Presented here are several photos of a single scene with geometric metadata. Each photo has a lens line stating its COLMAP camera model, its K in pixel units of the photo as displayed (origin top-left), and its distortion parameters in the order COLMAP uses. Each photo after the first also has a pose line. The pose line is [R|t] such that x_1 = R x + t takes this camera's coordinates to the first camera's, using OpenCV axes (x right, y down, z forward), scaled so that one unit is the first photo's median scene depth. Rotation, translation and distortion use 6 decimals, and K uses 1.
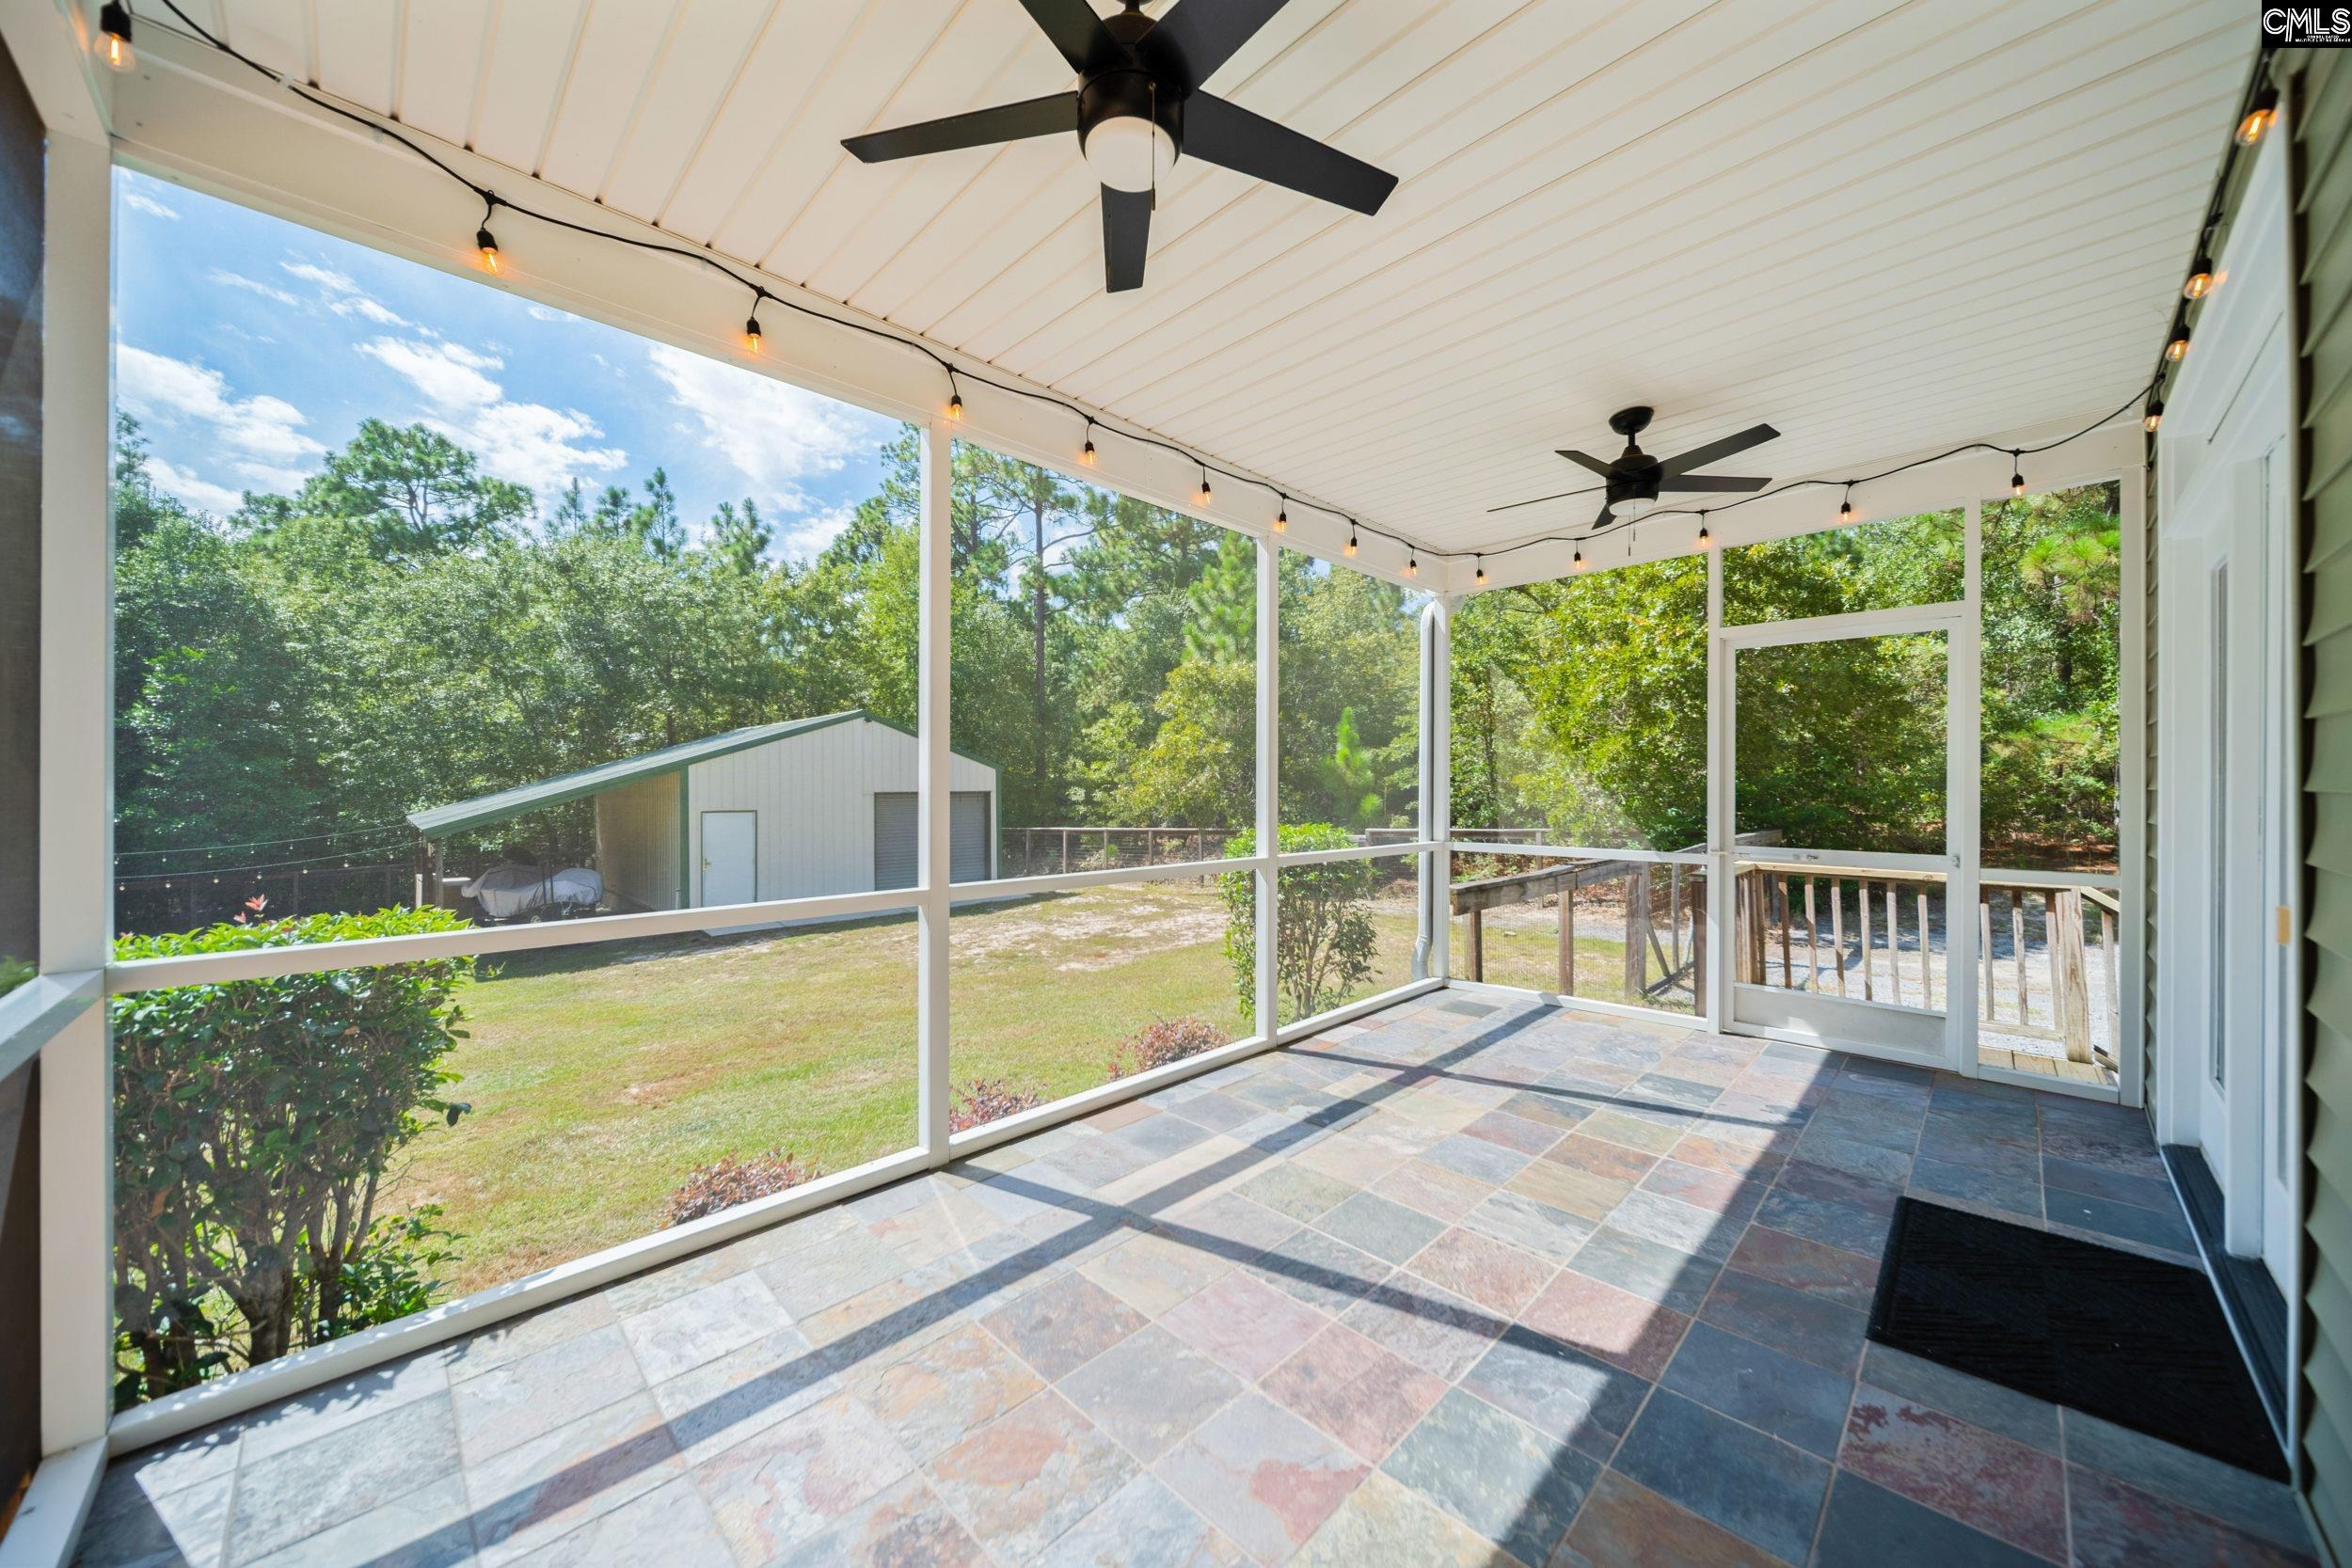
lens RADIAL K [[820.0, 0, 1168.2], [0, 820.0, 780.3], [0, 0, 1]] dist [-0.002022, -0.000367]
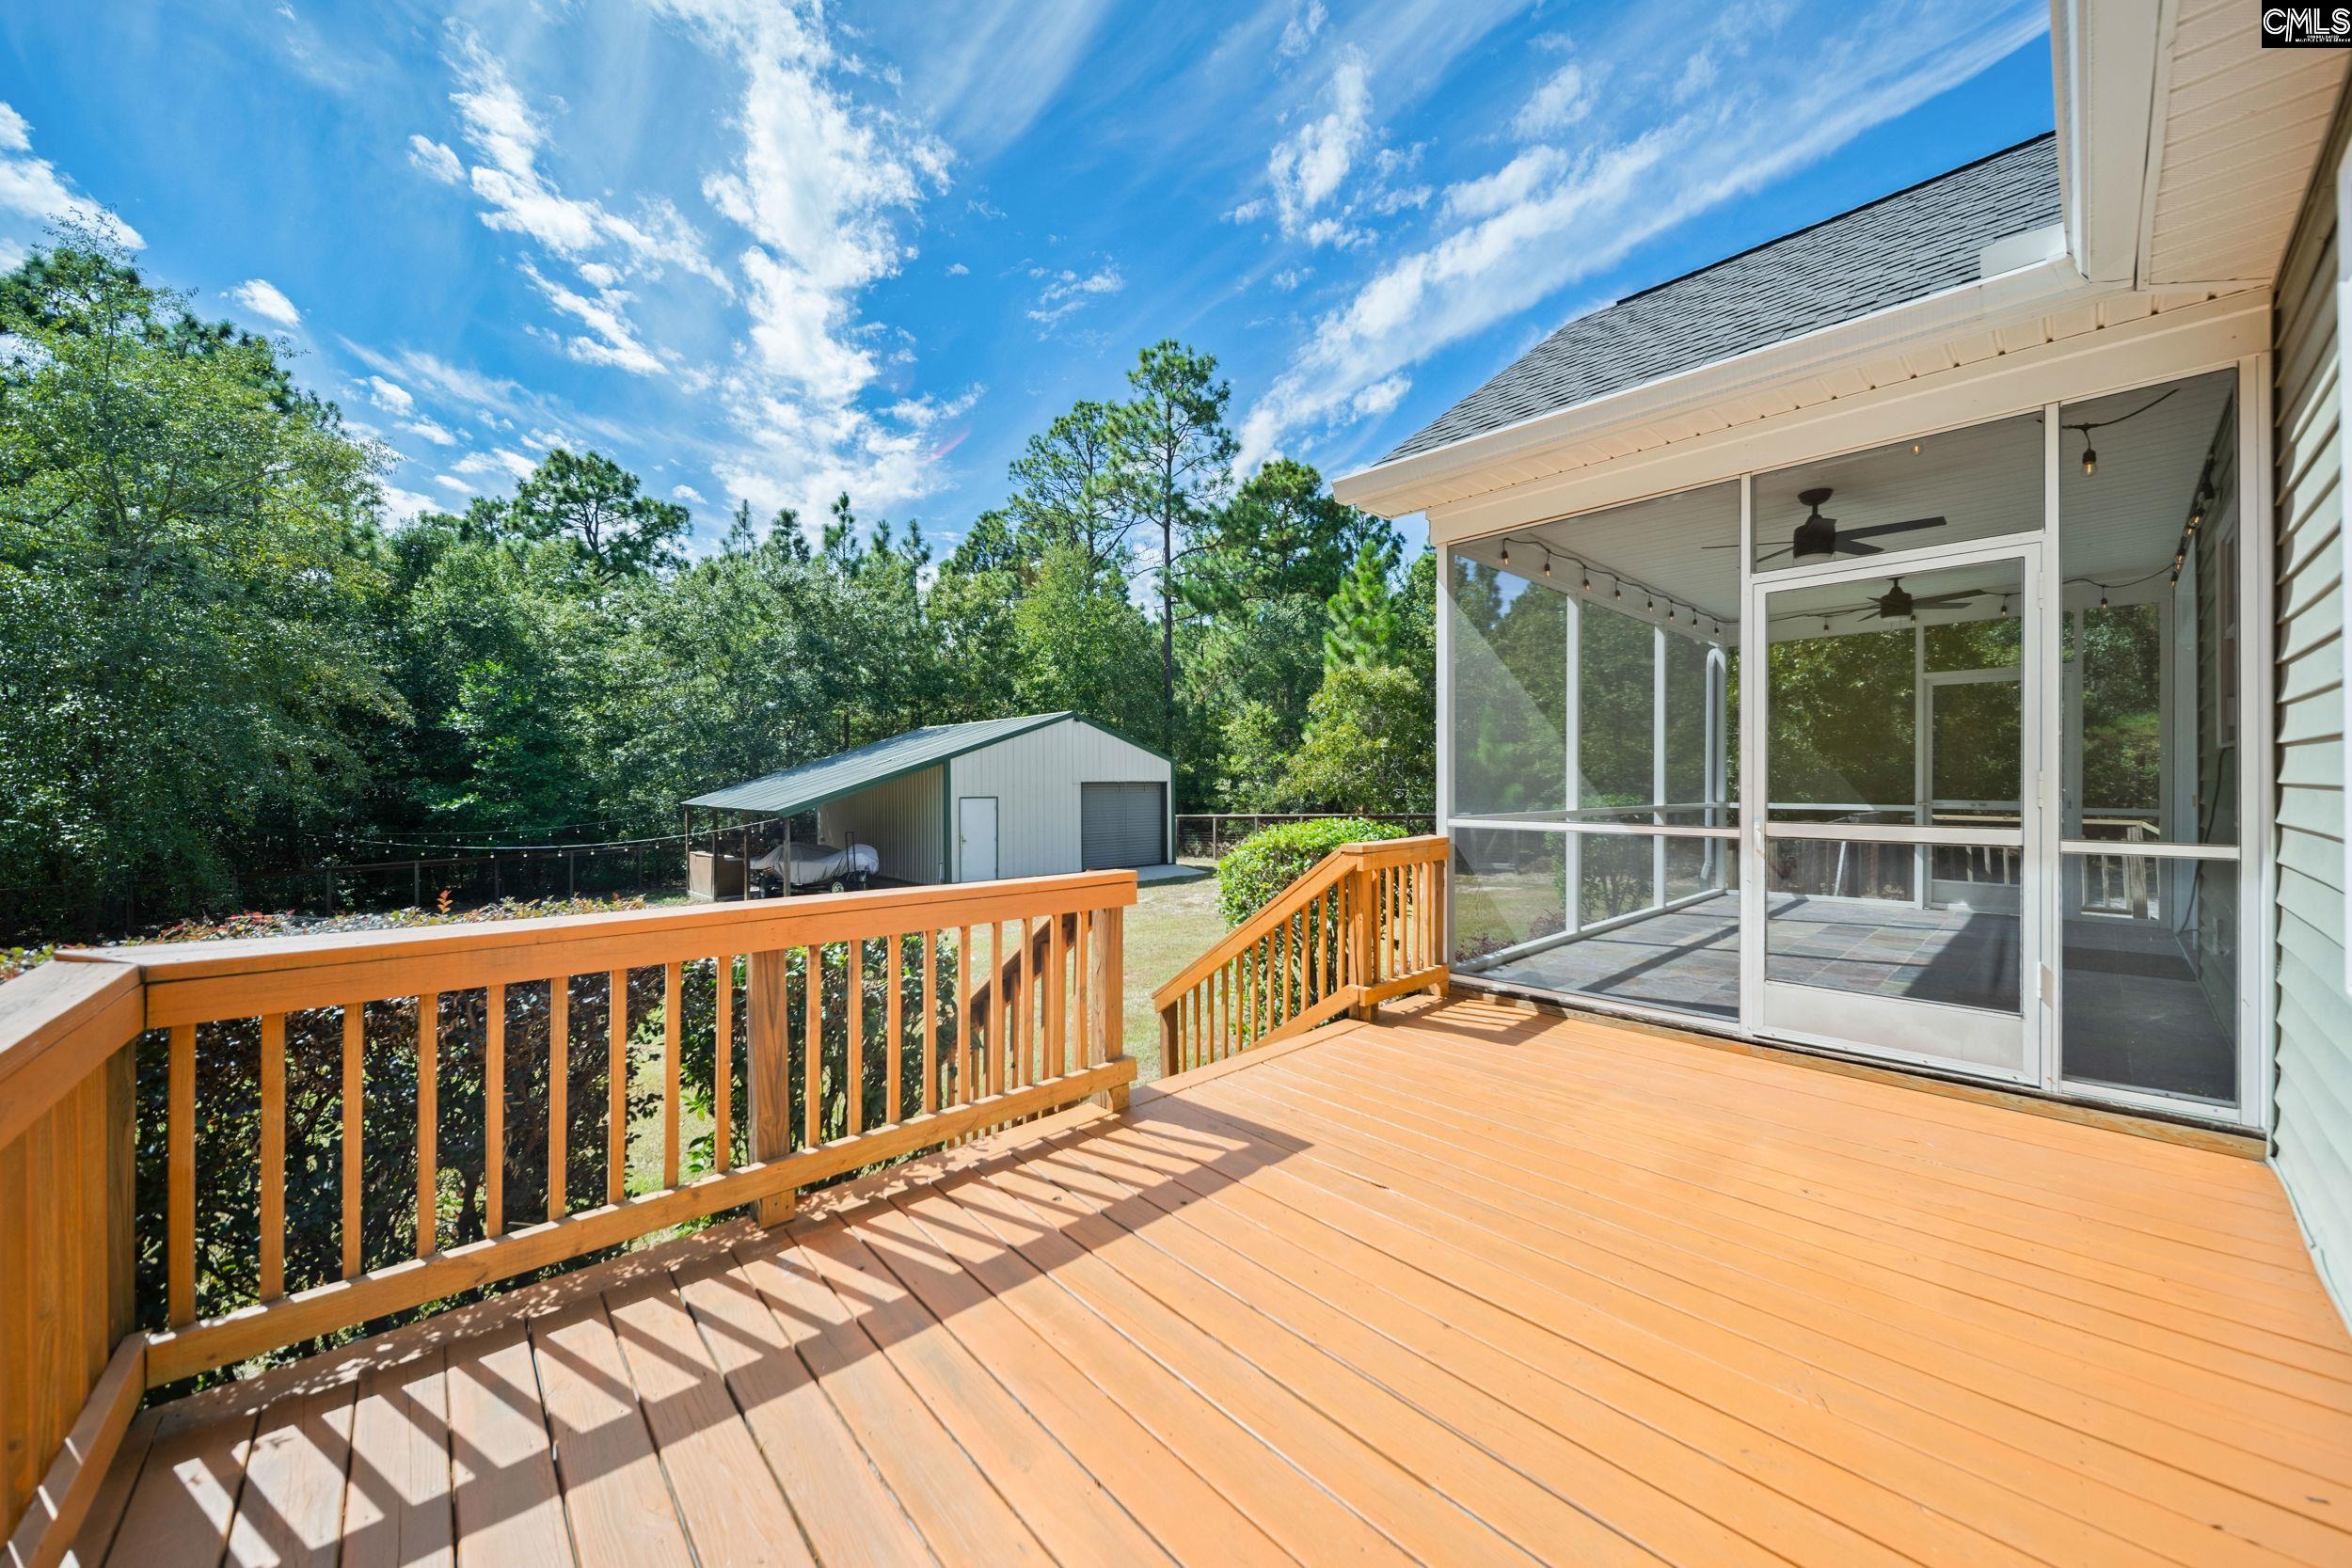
lens RADIAL K [[820.0, 0, 1179.5], [0, 820.0, 790.8], [0, 0, 1]] dist [-0.002022, -0.000367]
pose [[0.999158, -0.000877, -0.041018, -0.130503], [0.001656, 0.999819, 0.018960, 0.003901], [0.040994, -0.019012, 0.998978, -0.125545]]
